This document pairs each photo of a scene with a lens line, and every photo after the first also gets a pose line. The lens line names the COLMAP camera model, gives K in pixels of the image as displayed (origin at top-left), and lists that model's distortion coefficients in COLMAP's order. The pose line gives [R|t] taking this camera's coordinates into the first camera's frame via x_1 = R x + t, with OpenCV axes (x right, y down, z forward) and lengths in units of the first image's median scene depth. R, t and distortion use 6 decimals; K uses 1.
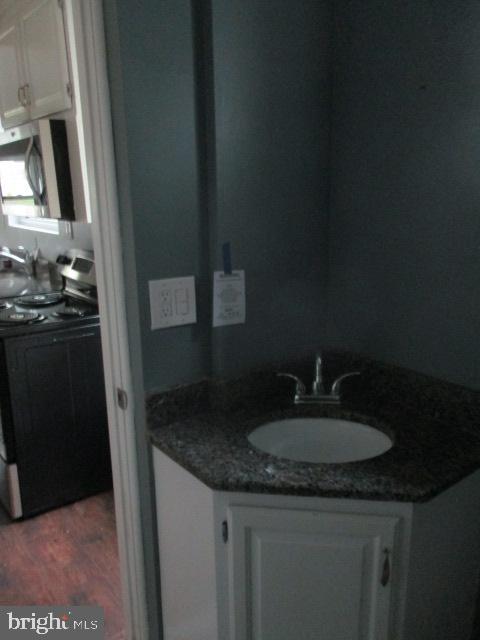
lens RADIAL K [[536.1, 0, 240.0], [0, 536.1, 320.0], [0, 0, 1]] dist [-0.016116, -0.003162]
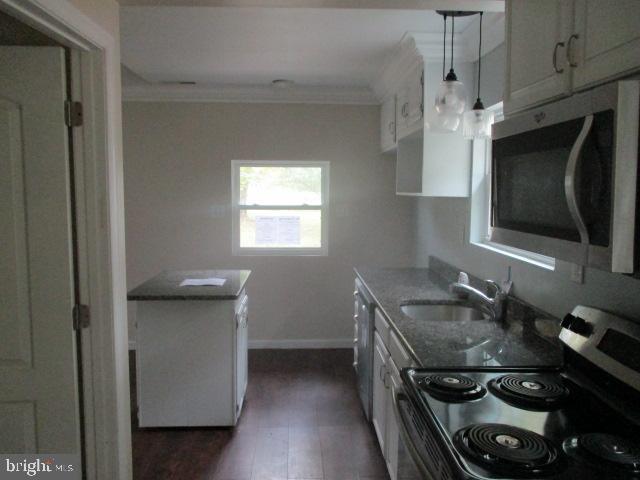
lens RADIAL K [[536.1, 0, 320.0], [0, 536.1, 240.0], [0, 0, 1]] dist [-0.016116, -0.003162]
pose [[0.819514, 0.077547, -0.567788, -0.190620], [-0.162649, 0.981532, -0.100702, -0.077944], [0.549493, 0.174877, 0.816992, 0.274362]]
